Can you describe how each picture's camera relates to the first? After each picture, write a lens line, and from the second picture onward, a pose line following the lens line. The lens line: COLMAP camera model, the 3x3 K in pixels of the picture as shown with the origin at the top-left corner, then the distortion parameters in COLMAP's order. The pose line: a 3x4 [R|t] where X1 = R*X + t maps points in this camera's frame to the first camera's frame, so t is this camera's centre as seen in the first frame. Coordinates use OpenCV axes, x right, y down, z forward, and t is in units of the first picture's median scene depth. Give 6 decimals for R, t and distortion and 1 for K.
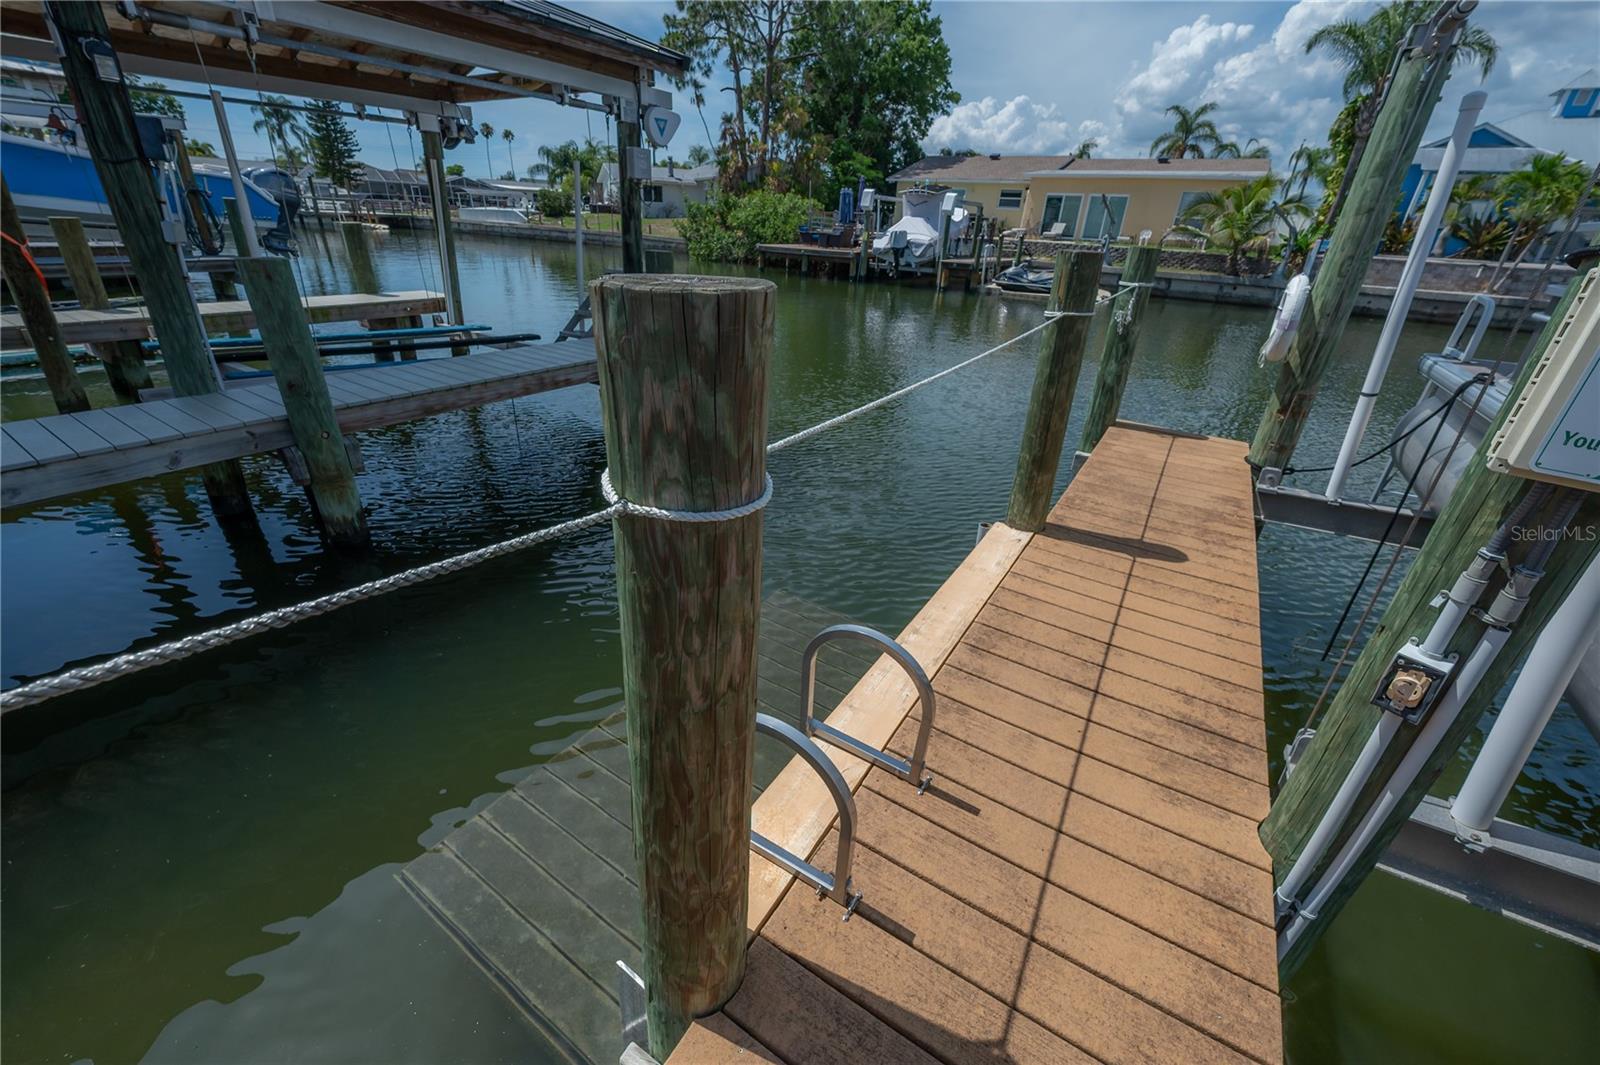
lens RADIAL K [[644.3, 0, 796.2], [0, 644.3, 530.1], [0, 0, 1]] dist [-0.003805, -0.000296]
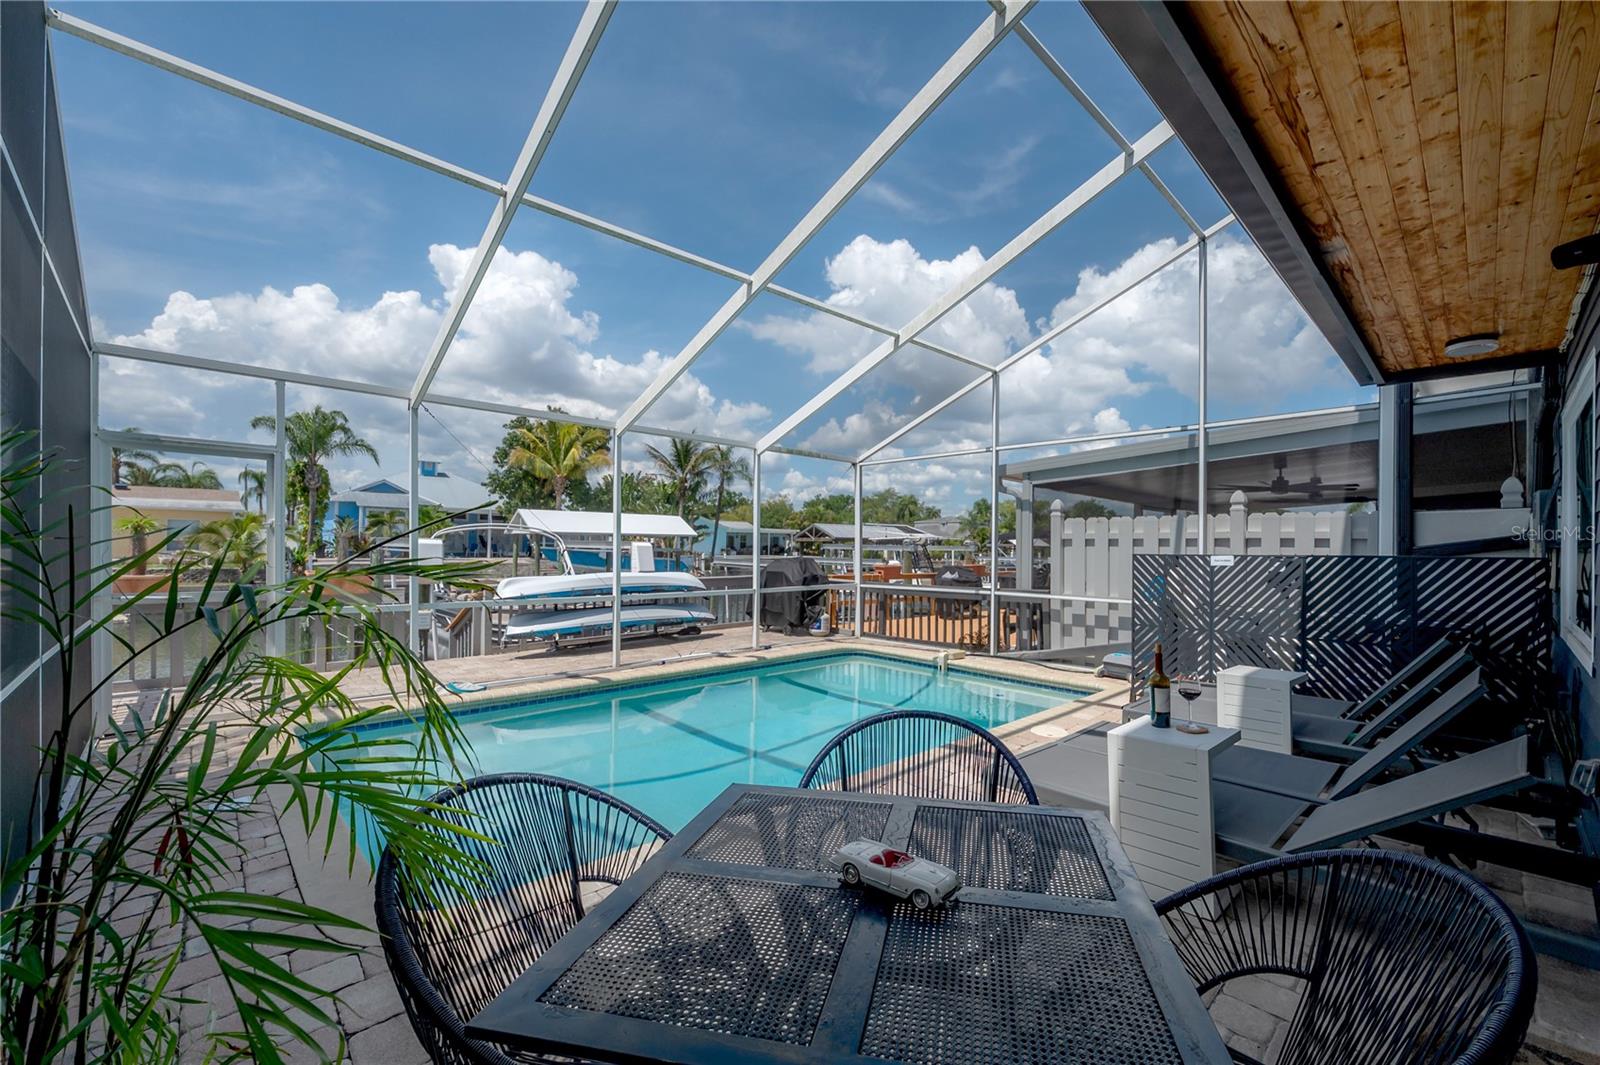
lens RADIAL K [[679.5, 0, 803.1], [0, 679.5, 553.5], [0, 0, 1]] dist [0.049990, -0.000047]
pose [[0.270448, -0.059545, 0.960891, -0.221697], [0.420793, 0.905011, -0.062352, 0.056696], [-0.865905, 0.421200, 0.269815, -0.212445]]
